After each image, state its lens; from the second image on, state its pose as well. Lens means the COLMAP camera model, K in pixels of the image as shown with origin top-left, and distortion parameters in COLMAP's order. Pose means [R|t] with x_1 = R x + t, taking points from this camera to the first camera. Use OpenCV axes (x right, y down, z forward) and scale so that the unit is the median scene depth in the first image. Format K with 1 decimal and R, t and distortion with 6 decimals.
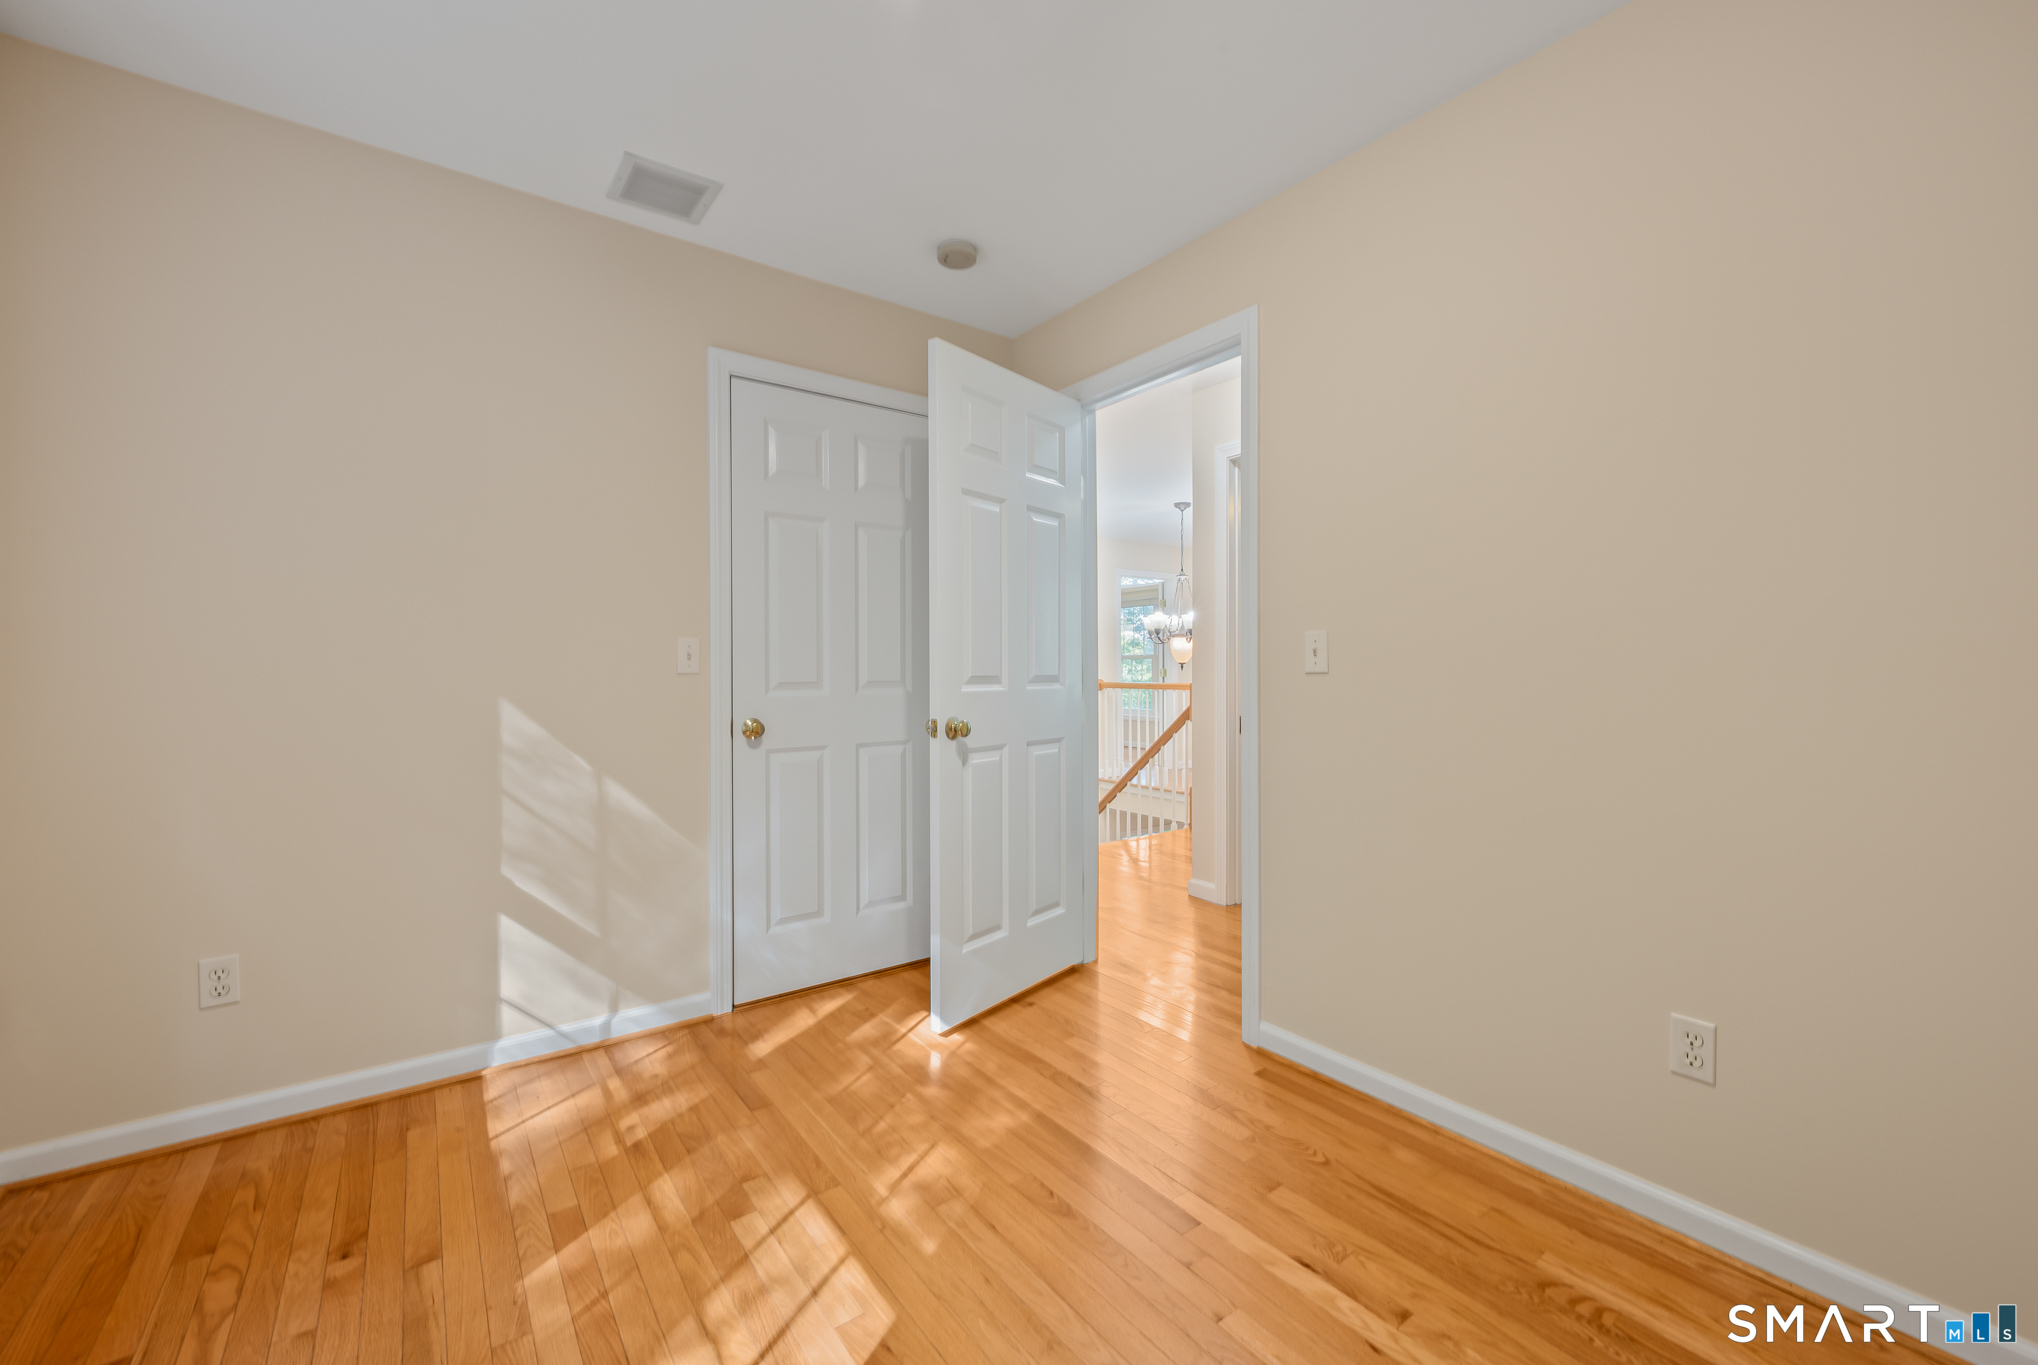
lens RADIAL K [[842.8, 0, 1008.2], [0, 842.8, 671.7], [0, 0, 1]] dist [0.002383, 0.000410]
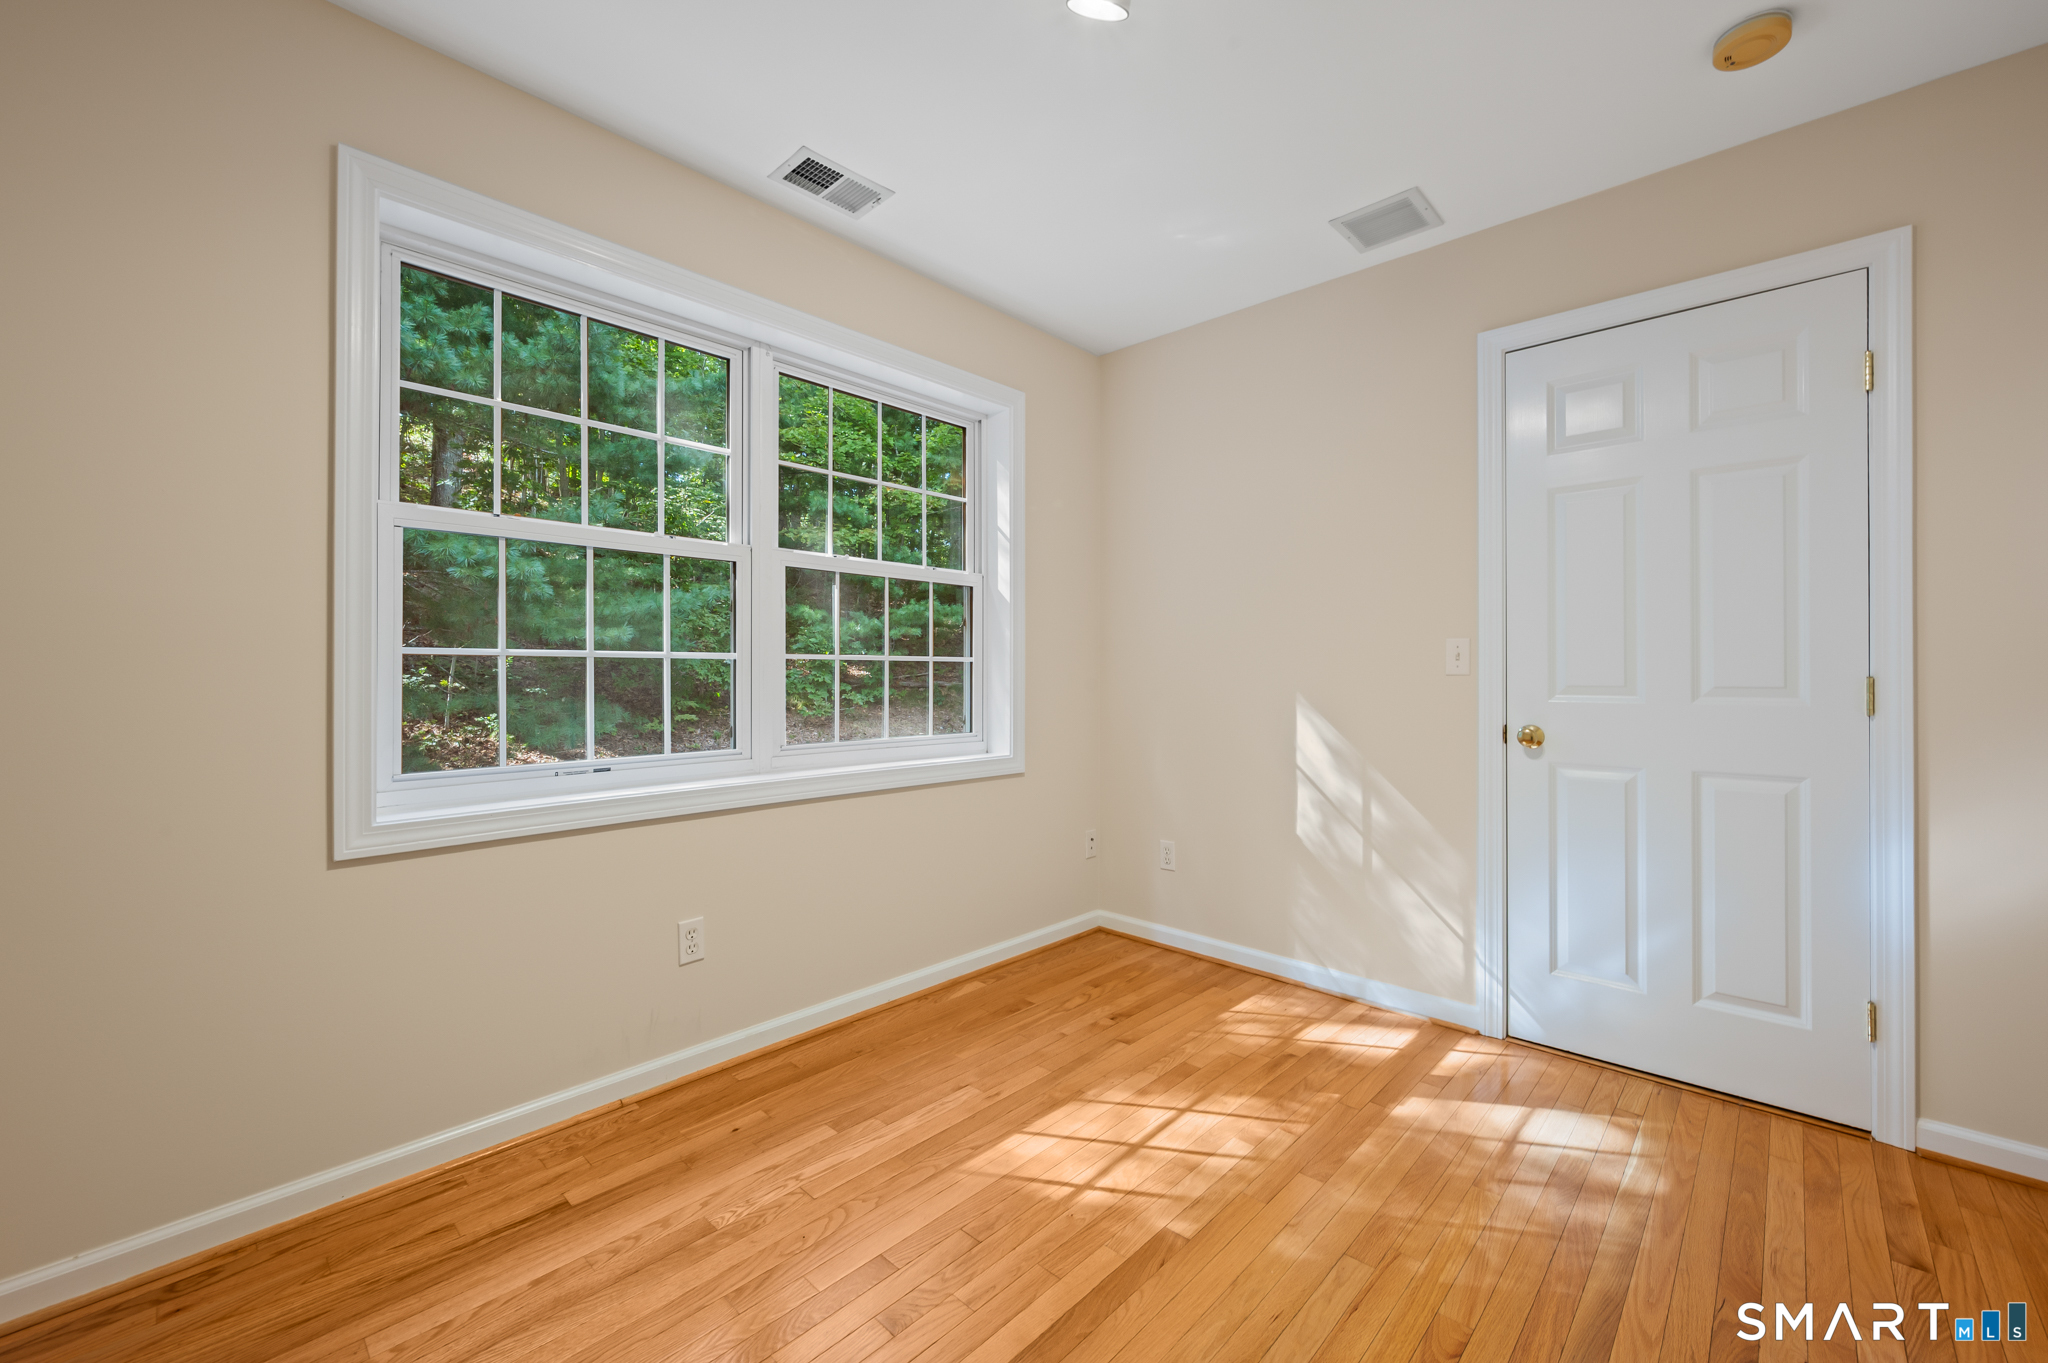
lens RADIAL K [[829.6, 0, 1011.6], [0, 829.6, 671.8], [0, 0, 1]] dist [-0.001082, 0.000242]
pose [[0.148821, 0.001915, -0.988862, 0.653575], [0.005323, 0.999982, 0.002737, -0.008268], [0.988850, -0.005671, 0.148809, 0.436173]]
